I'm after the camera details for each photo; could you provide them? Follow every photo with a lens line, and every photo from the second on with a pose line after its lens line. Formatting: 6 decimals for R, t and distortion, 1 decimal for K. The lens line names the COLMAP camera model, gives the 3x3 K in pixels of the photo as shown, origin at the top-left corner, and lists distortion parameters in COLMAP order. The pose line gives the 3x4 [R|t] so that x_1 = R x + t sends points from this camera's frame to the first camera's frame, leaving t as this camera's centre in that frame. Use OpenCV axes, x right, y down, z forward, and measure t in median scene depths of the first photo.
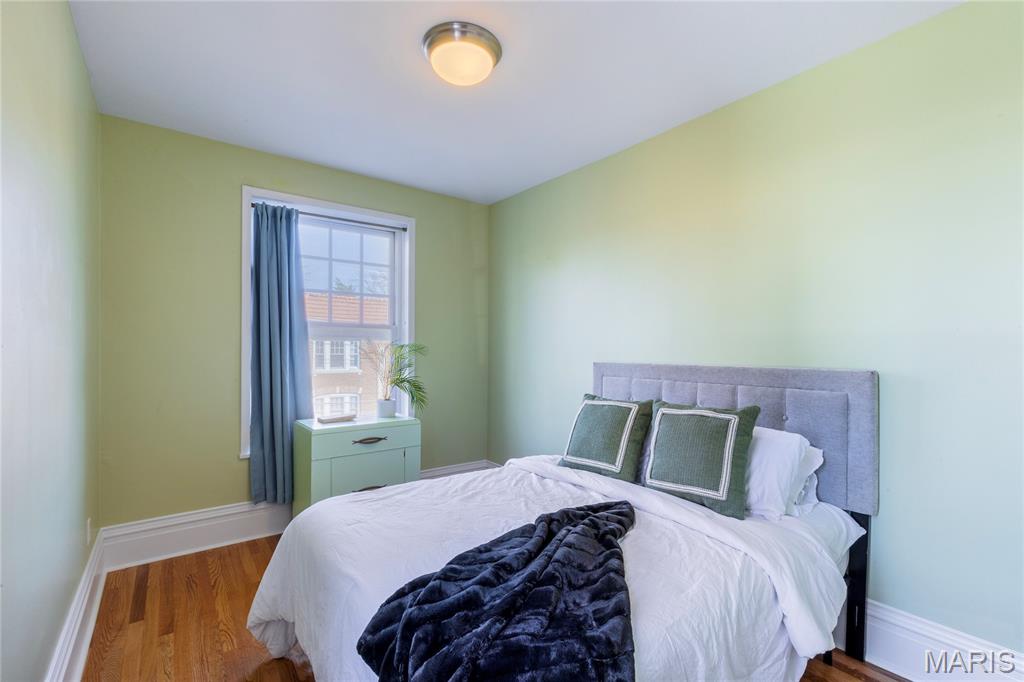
lens RADIAL K [[469.6, 0, 515.6], [0, 469.6, 348.6], [0, 0, 1]] dist [0.012694, -0.002642]
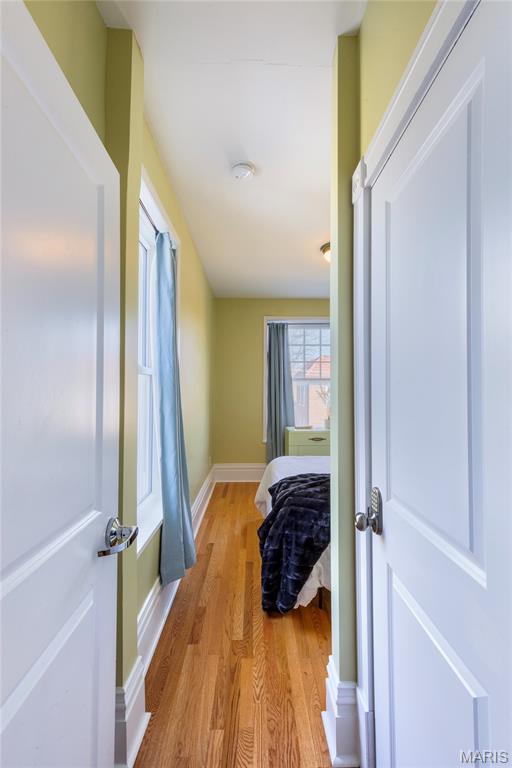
lens RADIAL K [[352.2, 0, 254.1], [0, 352.2, 383.1], [0, 0, 1]] dist [0.012694, -0.002642]
pose [[0.806165, -0.011140, -0.591586, 0.330316], [-0.000112, 0.999820, -0.018981, -0.007116], [0.591691, 0.015368, 0.806018, -0.314137]]
